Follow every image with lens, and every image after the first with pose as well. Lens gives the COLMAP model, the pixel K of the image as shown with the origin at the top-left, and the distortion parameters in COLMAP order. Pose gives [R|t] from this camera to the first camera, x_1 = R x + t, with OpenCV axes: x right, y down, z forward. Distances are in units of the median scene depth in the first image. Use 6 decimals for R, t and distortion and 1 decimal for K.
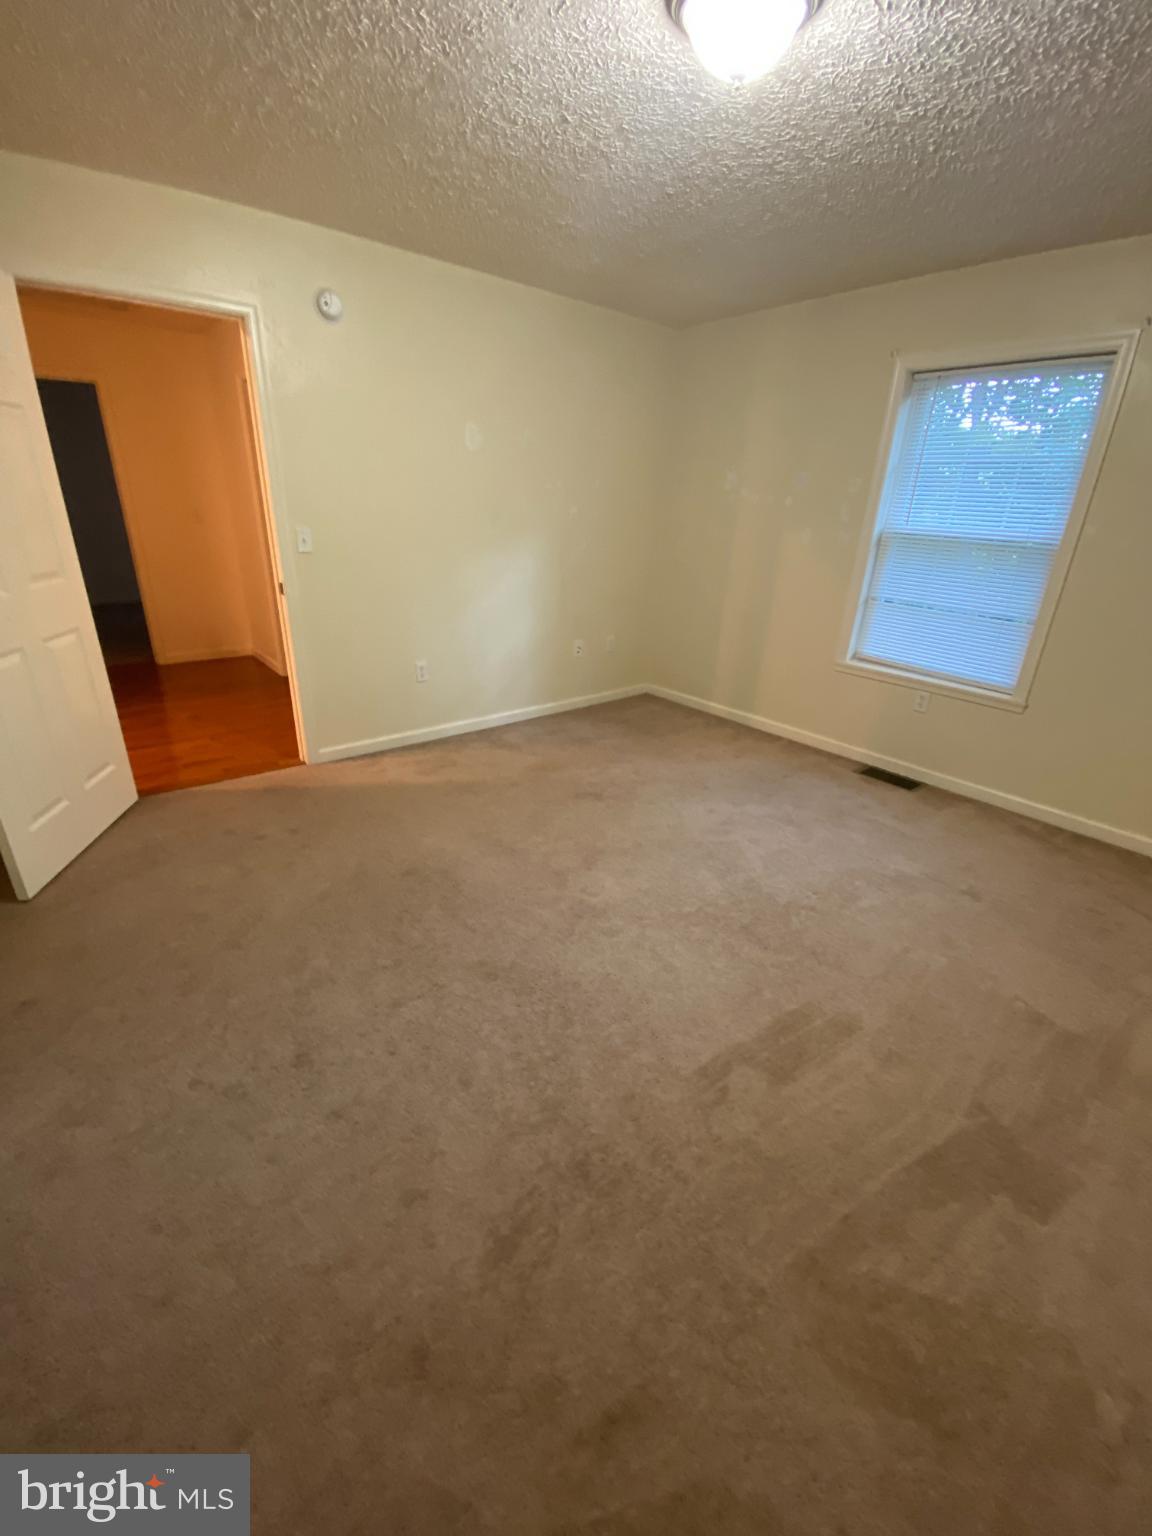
lens RADIAL K [[625.0, 0, 568.4], [0, 625.0, 776.3], [0, 0, 1]] dist [-0.001487, -0.008357]
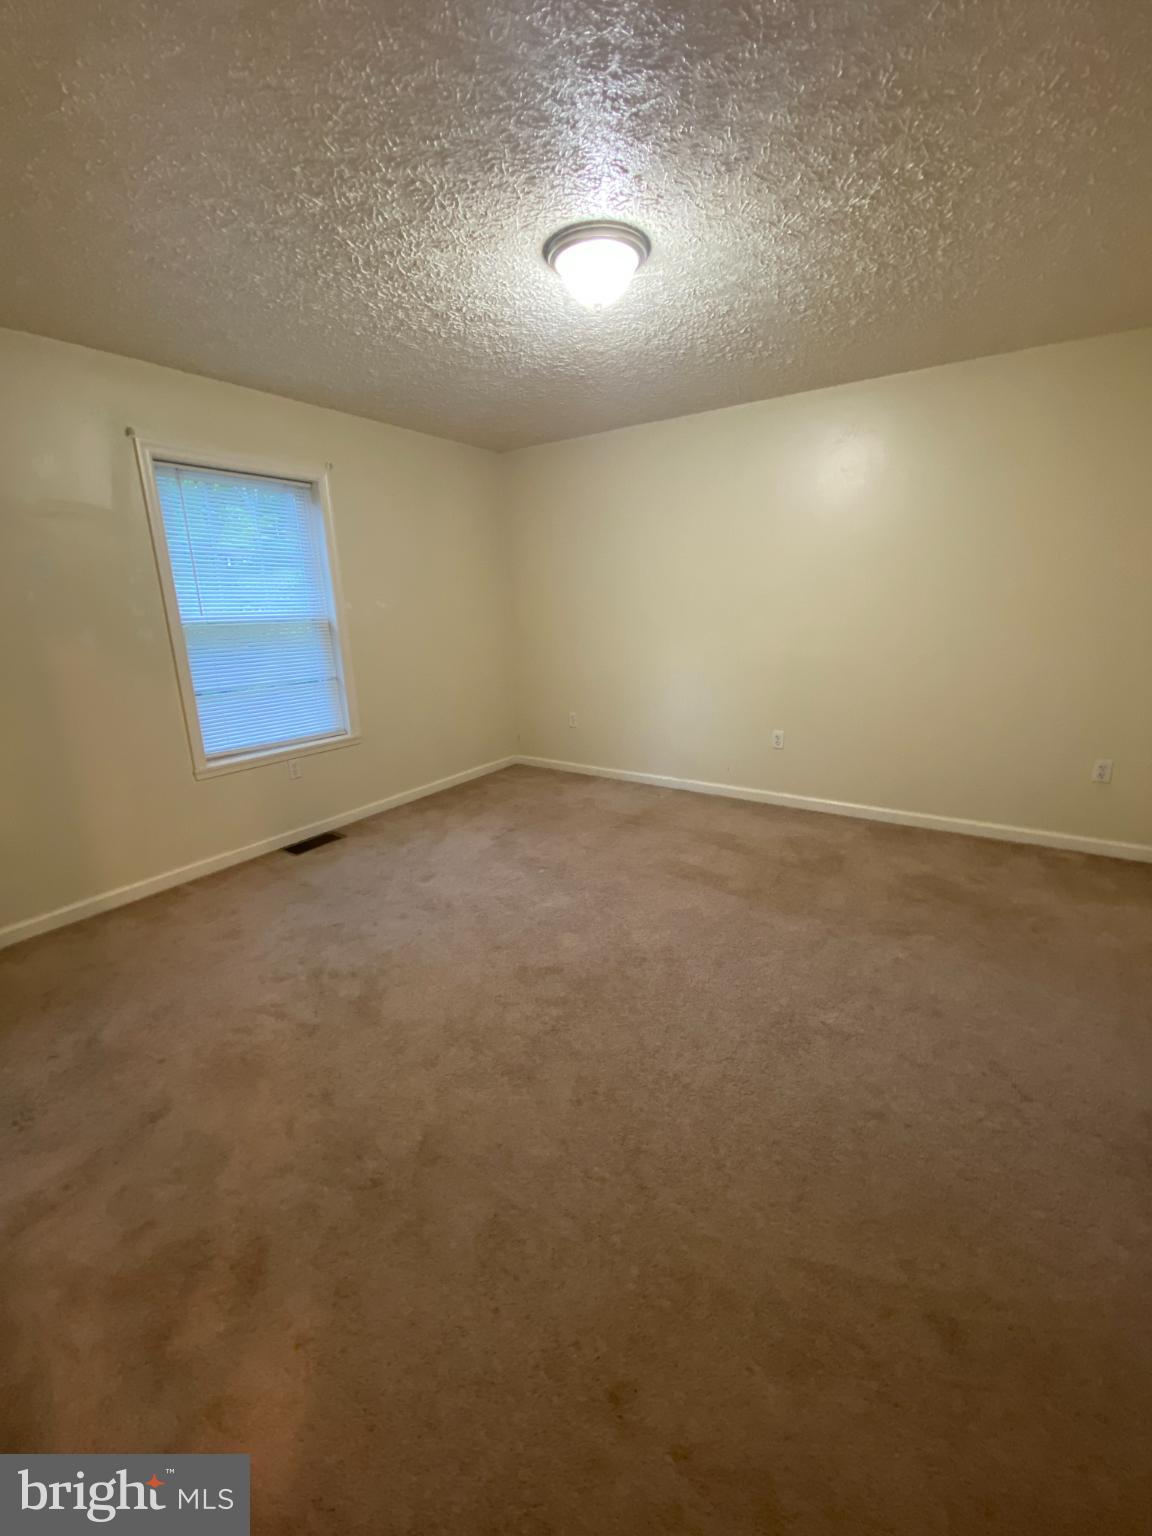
lens RADIAL K [[625.0, 0, 575.8], [0, 625.0, 766.8], [0, 0, 1]] dist [-0.001487, -0.008357]
pose [[-0.333430, -0.244025, 0.910646, -0.568325], [0.396653, 0.839960, 0.370316, -0.330649], [-0.855273, 0.484685, -0.183275, 0.794725]]
